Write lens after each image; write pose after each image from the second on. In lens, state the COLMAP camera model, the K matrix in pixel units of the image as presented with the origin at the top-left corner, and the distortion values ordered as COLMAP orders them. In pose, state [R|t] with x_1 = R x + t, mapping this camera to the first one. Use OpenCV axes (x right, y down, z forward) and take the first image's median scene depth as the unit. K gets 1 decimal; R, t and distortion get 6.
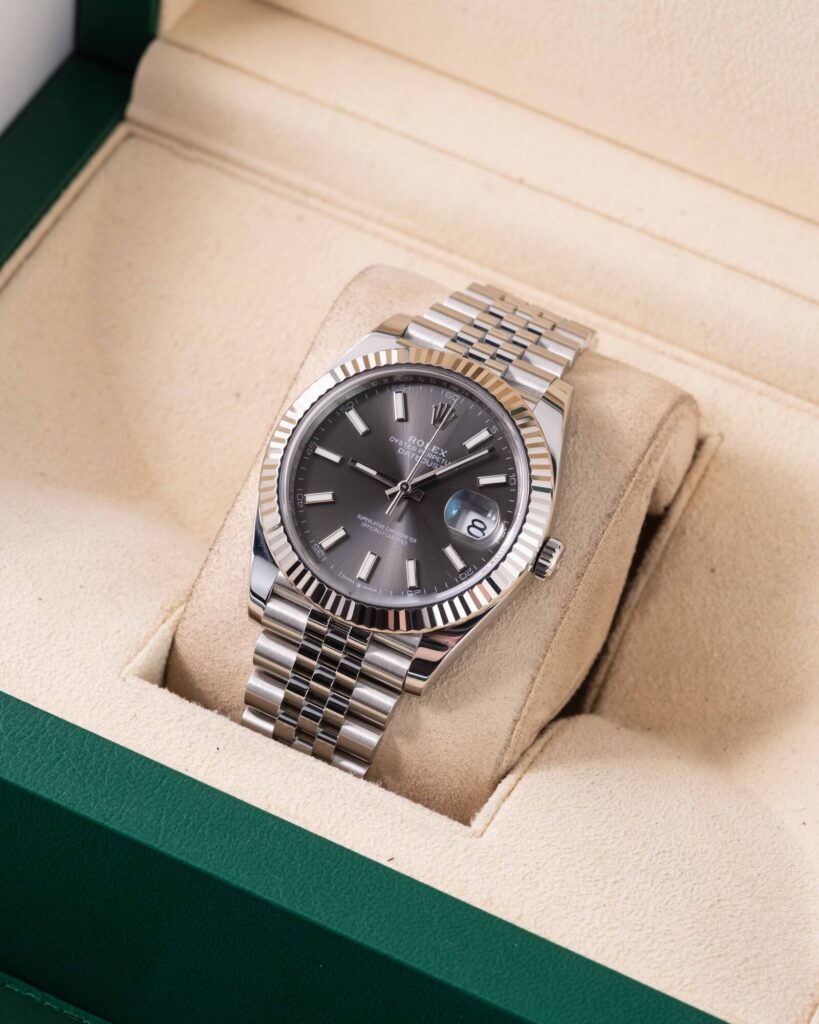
lens RADIAL K [[4157.4, 0, 409.5], [0, 4157.4, 512.0], [0, 0, 1]] dist [0.171126, 2.762683]
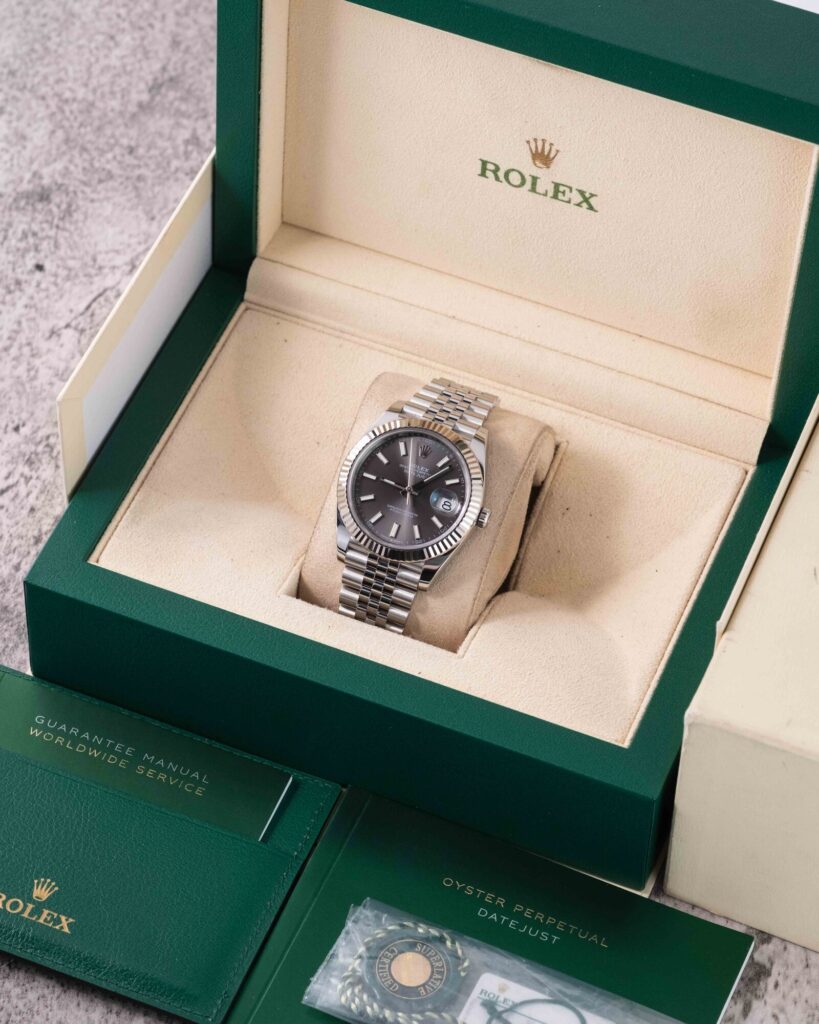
lens RADIAL K [[4157.4, 0, 409.5], [0, 4157.4, 512.0], [0, 0, 1]] dist [0.171126, 2.762683]
pose [[0.995775, -0.091787, 0.002587, -0.007205], [0.091590, 0.994861, 0.043157, -0.080622], [-0.006535, -0.042738, 0.999065, -0.997150]]
